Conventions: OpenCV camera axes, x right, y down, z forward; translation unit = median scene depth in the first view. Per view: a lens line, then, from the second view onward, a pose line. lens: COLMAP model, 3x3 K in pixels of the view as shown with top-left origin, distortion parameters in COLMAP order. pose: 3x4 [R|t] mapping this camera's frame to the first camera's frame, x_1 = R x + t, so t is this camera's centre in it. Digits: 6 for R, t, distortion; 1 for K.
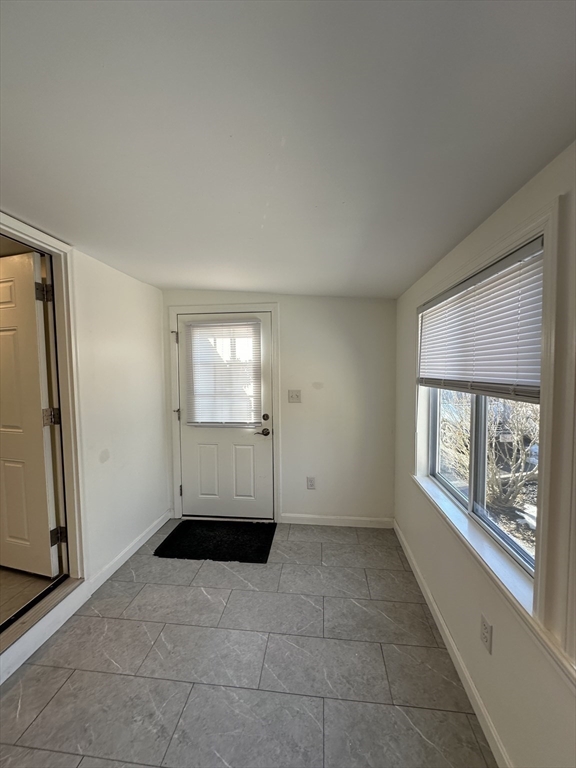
lens RADIAL K [[308.2, 0, 288.0], [0, 308.2, 384.0], [0, 0, 1]] dist [-0.001558, 0.000542]
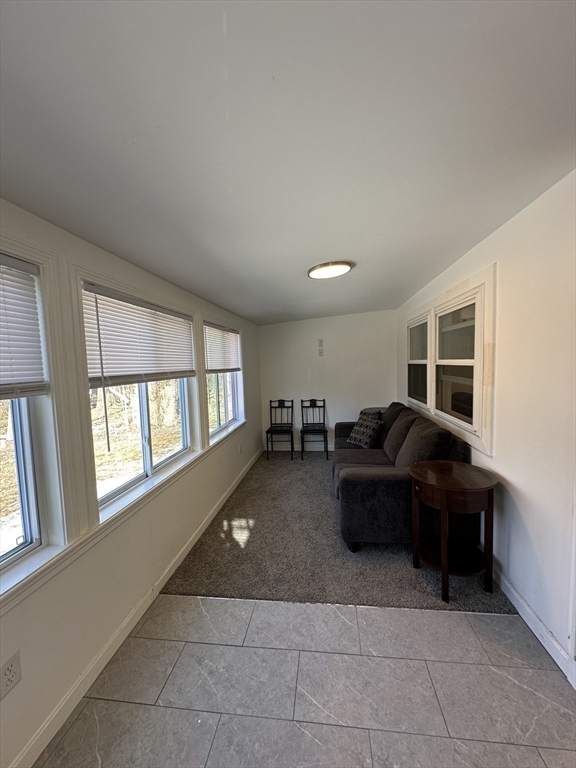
lens RADIAL K [[308.2, 0, 288.0], [0, 308.2, 384.0], [0, 0, 1]] dist [-0.001558, 0.000542]
pose [[-0.998735, 0.048095, 0.014672, -0.201230], [0.049501, 0.991669, 0.118918, -0.078586], [-0.008831, 0.119493, -0.992796, 1.828008]]
